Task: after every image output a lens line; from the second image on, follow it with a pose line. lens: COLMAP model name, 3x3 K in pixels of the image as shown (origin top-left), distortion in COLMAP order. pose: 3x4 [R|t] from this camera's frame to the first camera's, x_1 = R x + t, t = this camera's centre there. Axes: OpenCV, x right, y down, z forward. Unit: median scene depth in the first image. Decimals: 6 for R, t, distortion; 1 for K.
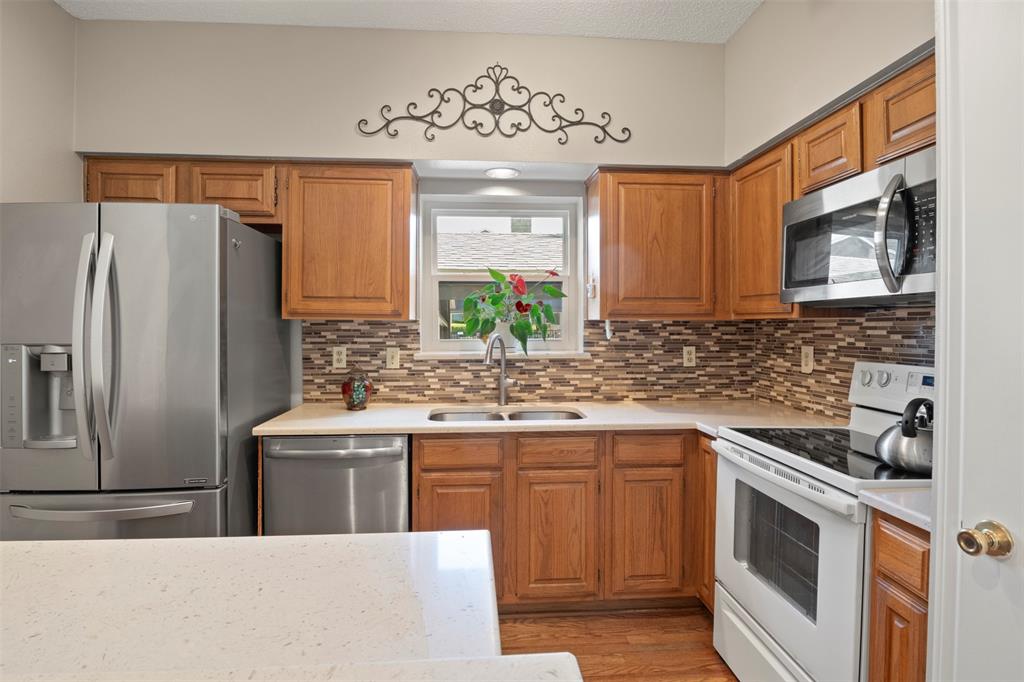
lens RADIAL K [[497.9, 0, 512.0], [0, 497.9, 341.0], [0, 0, 1]] dist [-0.003149, -0.000368]
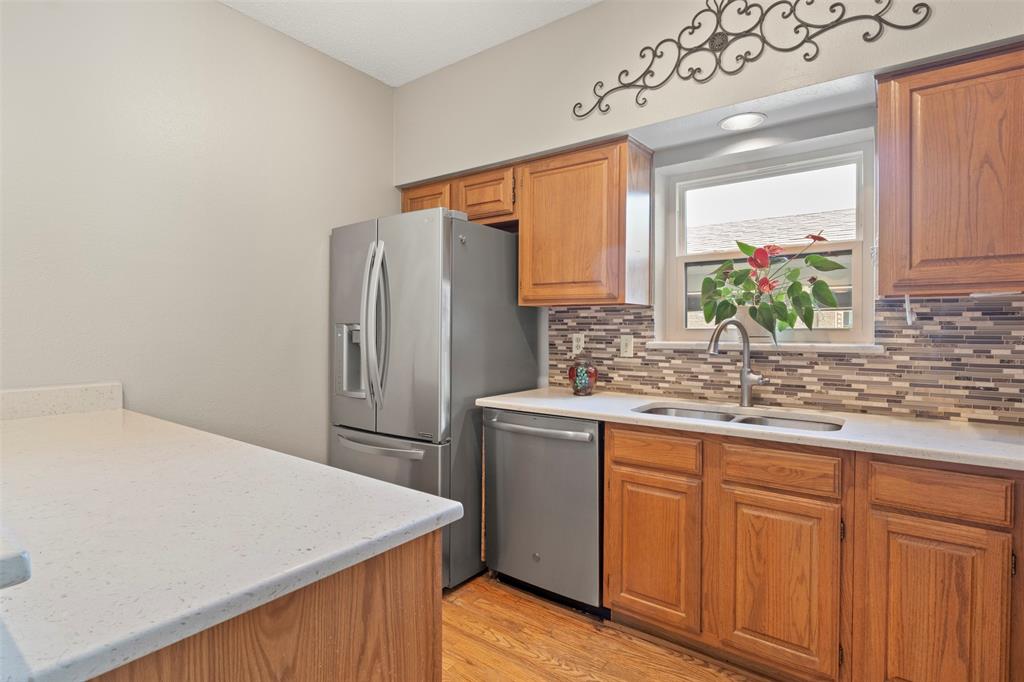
lens RADIAL K [[497.9, 0, 512.0], [0, 497.9, 341.0], [0, 0, 1]] dist [-0.003149, -0.000368]
pose [[0.768514, 0.018748, -0.639558, 0.234575], [-0.022453, 0.999745, 0.002326, 0.031680], [0.639439, 0.012572, 0.768739, 0.143969]]
